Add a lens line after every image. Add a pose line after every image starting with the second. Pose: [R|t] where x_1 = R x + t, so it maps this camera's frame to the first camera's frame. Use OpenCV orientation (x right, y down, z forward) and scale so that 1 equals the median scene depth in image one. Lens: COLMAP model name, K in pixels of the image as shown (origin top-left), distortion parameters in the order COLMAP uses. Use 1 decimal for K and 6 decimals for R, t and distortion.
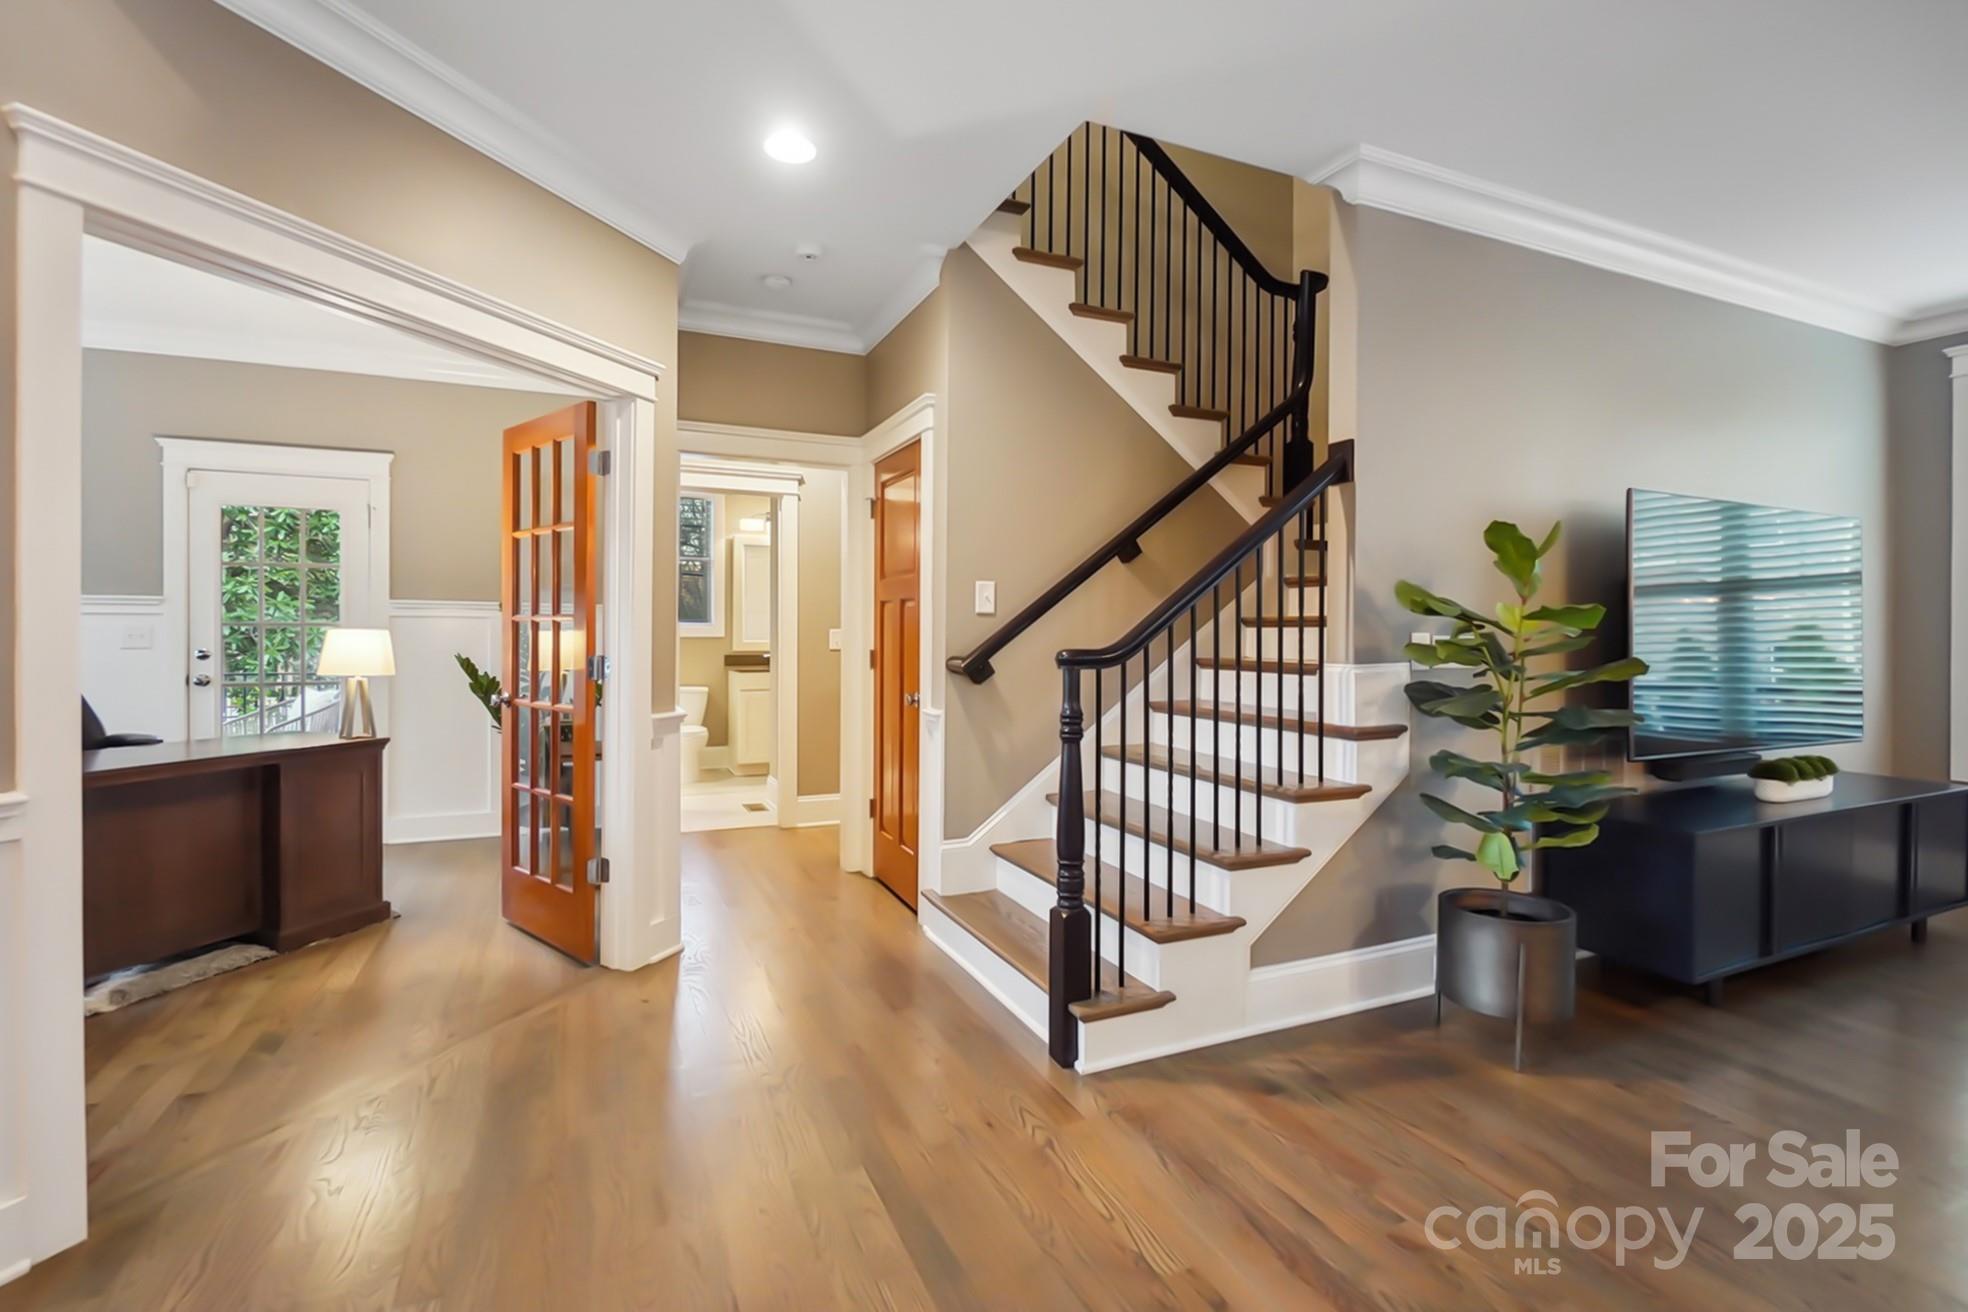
lens RADIAL K [[882.0, 0, 977.3], [0, 882.0, 639.9], [0, 0, 1]] dist [-0.007164, -0.000900]
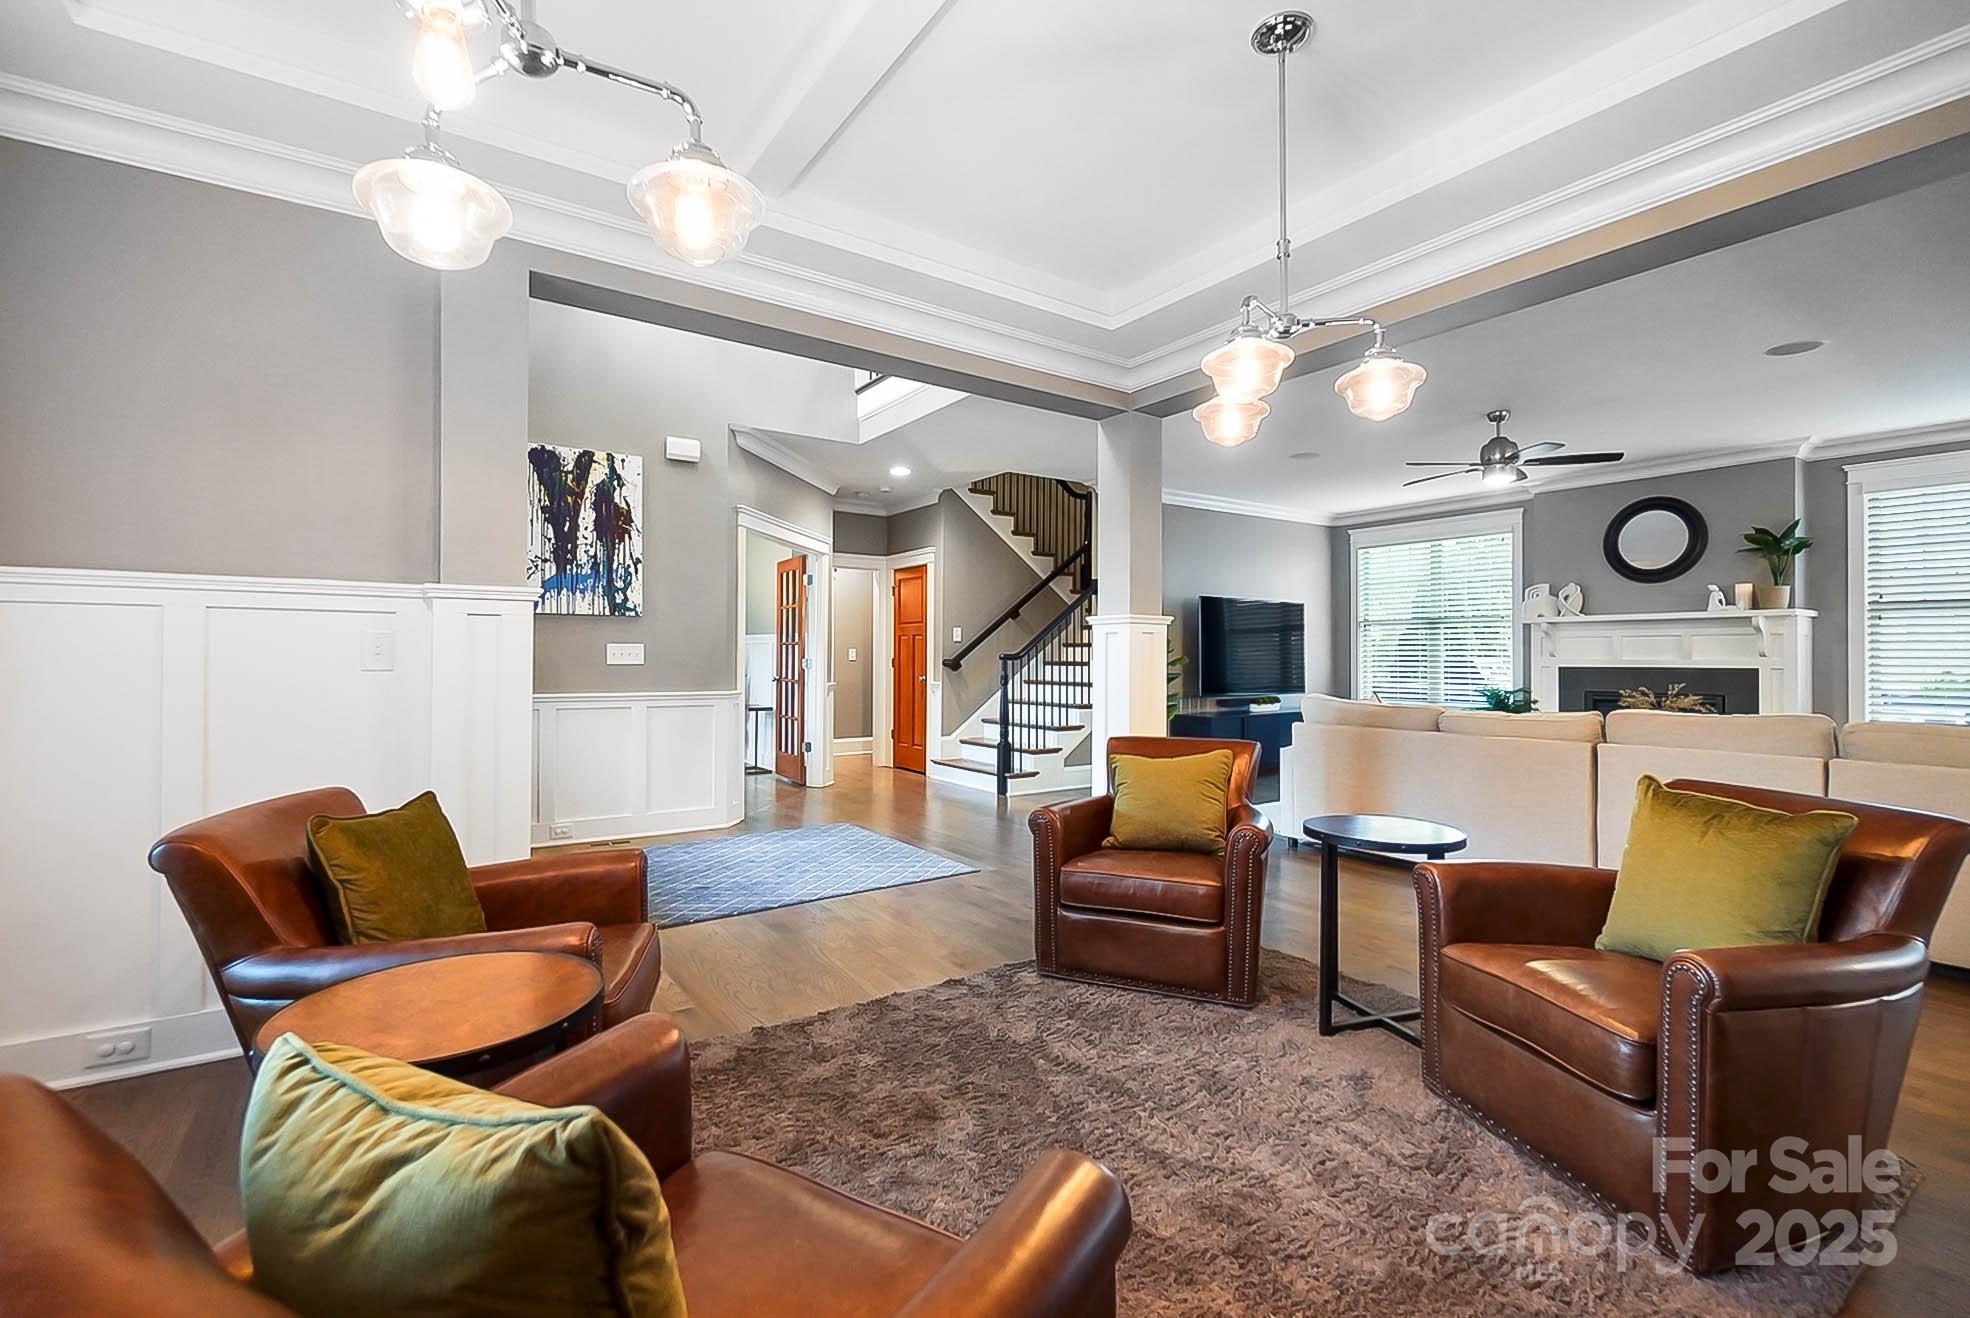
lens RADIAL K [[853.3, 0, 989.6], [0, 853.3, 660.4], [0, 0, 1]] dist [0.001663, 0.000253]
pose [[0.982017, -0.002912, 0.188768, -0.345982], [0.004618, 0.999952, -0.008594, 0.040793], [-0.188734, 0.009311, 0.981984, -1.294712]]
